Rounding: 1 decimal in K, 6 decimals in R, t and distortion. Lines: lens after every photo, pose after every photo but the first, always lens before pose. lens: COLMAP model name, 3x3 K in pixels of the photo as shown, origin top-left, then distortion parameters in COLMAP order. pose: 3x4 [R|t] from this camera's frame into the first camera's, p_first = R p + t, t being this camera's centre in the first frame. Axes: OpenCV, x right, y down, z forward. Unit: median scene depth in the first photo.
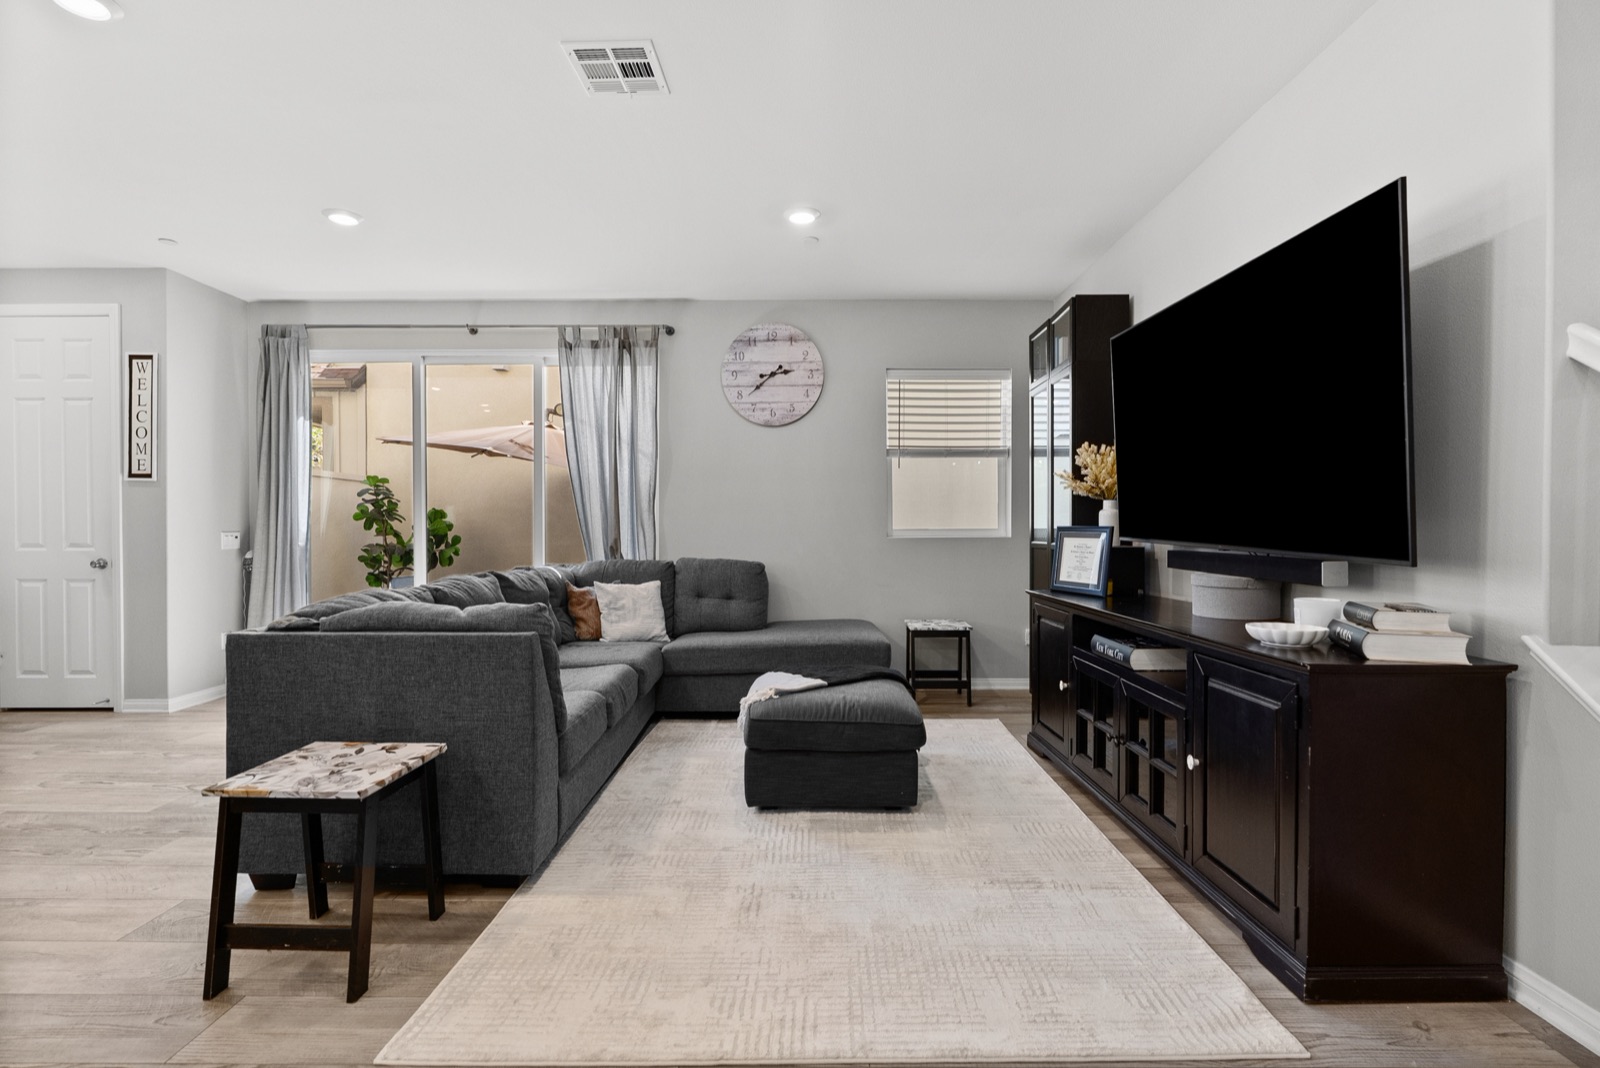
lens RADIAL K [[730.8, 0, 799.1], [0, 730.8, 539.4], [0, 0, 1]] dist [-0.002278, 0.000091]
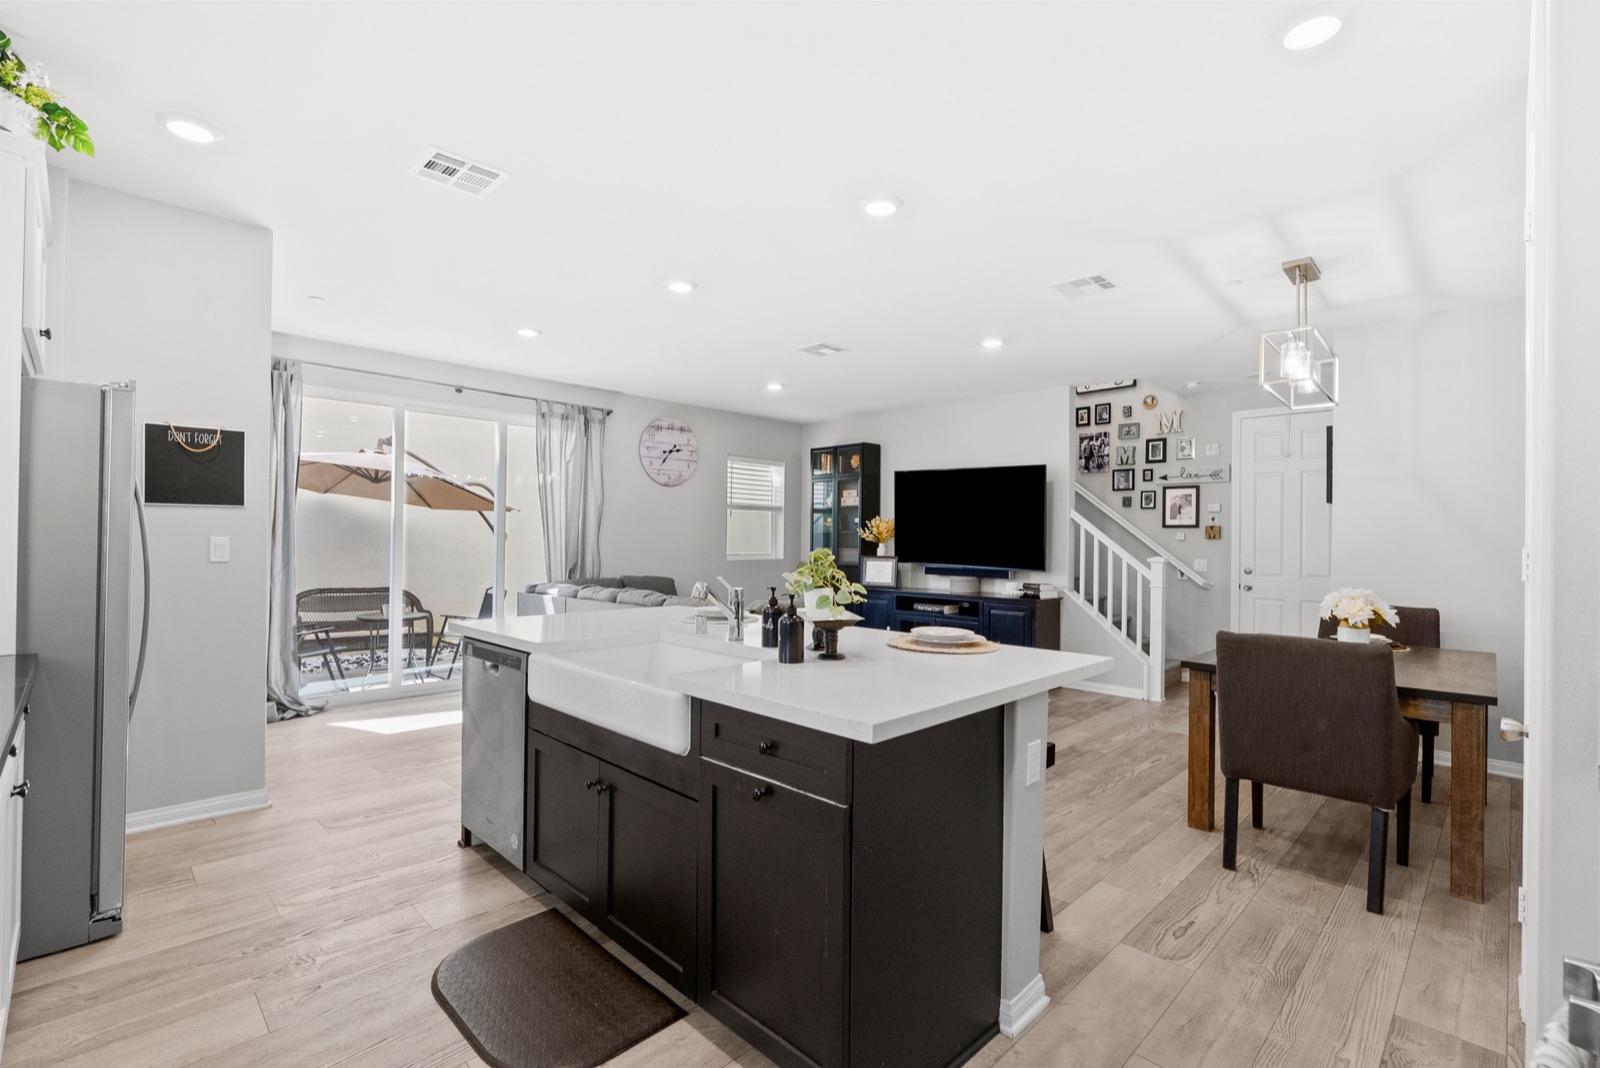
lens RADIAL K [[730.8, 0, 799.5], [0, 730.8, 536.1], [0, 0, 1]] dist [-0.002278, 0.000091]
pose [[0.702258, 0.012677, 0.711809, -0.909373], [0.003055, 0.999779, -0.020819, -0.021656], [-0.711916, 0.016795, 0.702064, -0.229282]]
